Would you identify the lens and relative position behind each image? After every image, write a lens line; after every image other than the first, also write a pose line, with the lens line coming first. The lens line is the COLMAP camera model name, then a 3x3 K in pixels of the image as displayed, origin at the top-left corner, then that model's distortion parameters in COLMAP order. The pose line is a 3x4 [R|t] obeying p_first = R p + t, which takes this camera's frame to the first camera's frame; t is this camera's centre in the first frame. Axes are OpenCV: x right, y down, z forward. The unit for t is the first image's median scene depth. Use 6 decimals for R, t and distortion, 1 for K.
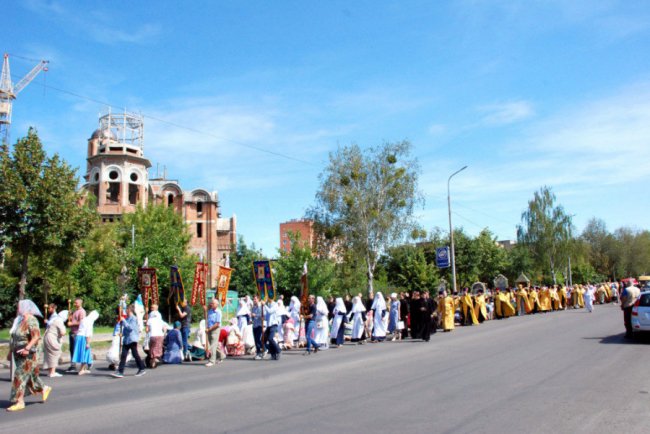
lens RADIAL K [[742.1, 0, 325.0], [0, 742.1, 217.0], [0, 0, 1]] dist [-0.086940, -0.015376]
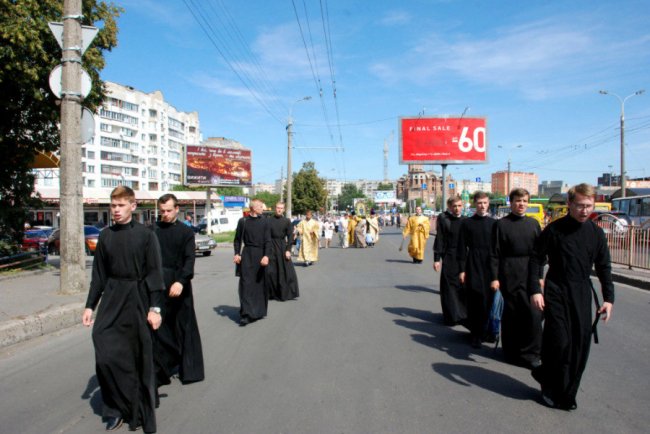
lens RADIAL K [[742.1, 0, 325.0], [0, 742.1, 217.0], [0, 0, 1]] dist [-0.086940, -0.015376]
pose [[0.901217, 0.013902, -0.433146, 0.952040], [0.041737, 0.992055, 0.118679, -0.325130], [0.431354, -0.125034, 0.893476, -2.657369]]
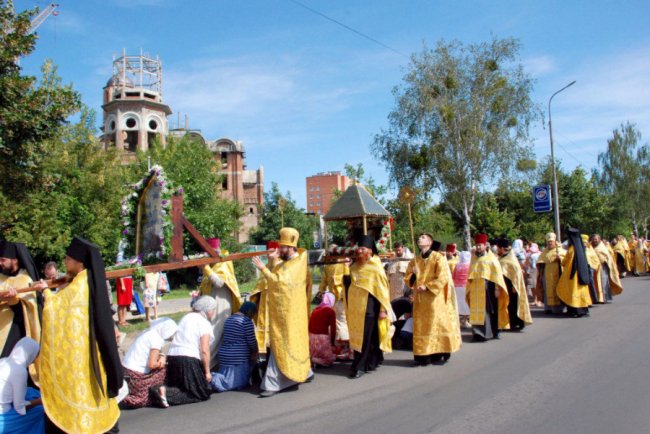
lens RADIAL K [[690.1, 0, 325.0], [0, 690.1, 217.0], [0, 0, 1]] dist [-0.002663, 0.018986]
pose [[0.999871, -0.006417, -0.014749, -0.031378], [0.007192, 0.998562, 0.053128, 0.016736], [0.014387, -0.053227, 0.998479, 0.132414]]
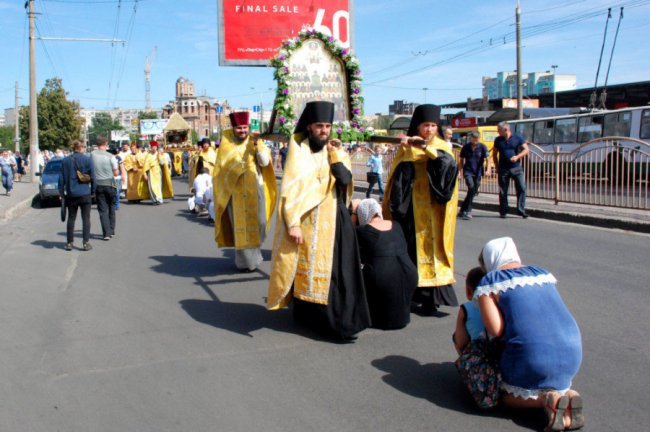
lens RADIAL K [[742.1, 0, 325.0], [0, 742.1, 216.0], [0, 0, 1]] dist [-0.086940, -0.015376]
pose [[0.994790, 0.006572, -0.101733, 0.629148], [0.015289, 0.977015, 0.212621, -0.249044], [0.100792, -0.213068, 0.971824, -2.109130]]
